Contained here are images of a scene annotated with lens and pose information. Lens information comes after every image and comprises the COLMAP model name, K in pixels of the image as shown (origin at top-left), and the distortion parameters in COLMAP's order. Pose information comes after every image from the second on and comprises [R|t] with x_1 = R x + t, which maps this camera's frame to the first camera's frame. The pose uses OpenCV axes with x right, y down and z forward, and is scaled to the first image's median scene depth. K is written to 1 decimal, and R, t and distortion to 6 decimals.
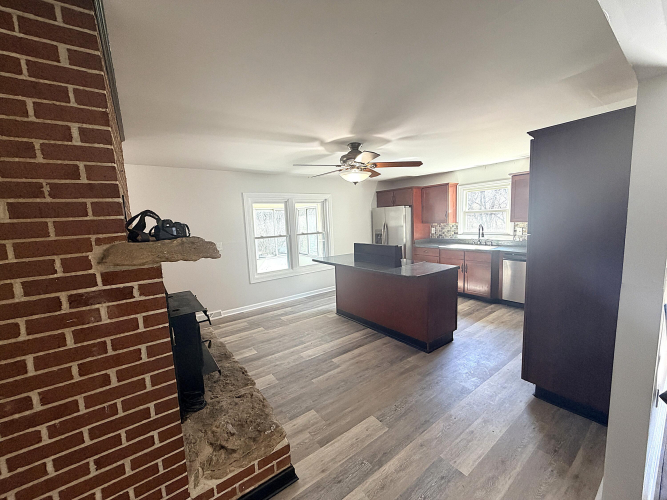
lens RADIAL K [[265.1, 0, 332.2], [0, 265.1, 249.8], [0, 0, 1]] dist [-0.001166, -0.000020]
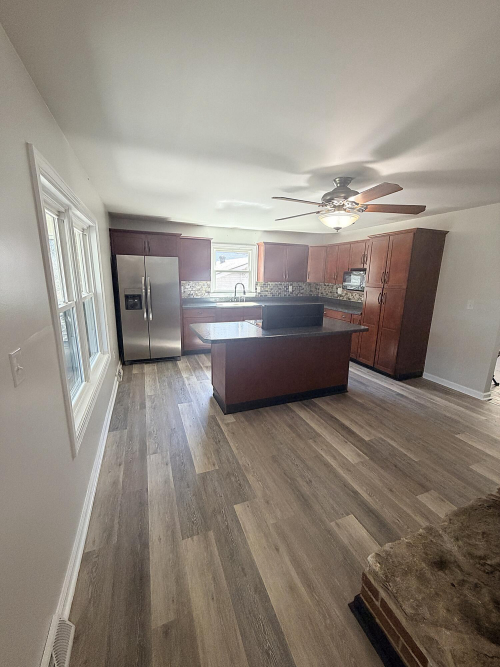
lens RADIAL K [[265.1, 0, 250.0], [0, 265.1, 333.5], [0, 0, 1]] dist [-0.001166, -0.000020]
pose [[0.244505, -0.165752, 0.955376, -0.714728], [0.079472, 0.985392, 0.150621, -0.070804], [-0.966386, 0.039098, 0.254106, 0.944365]]
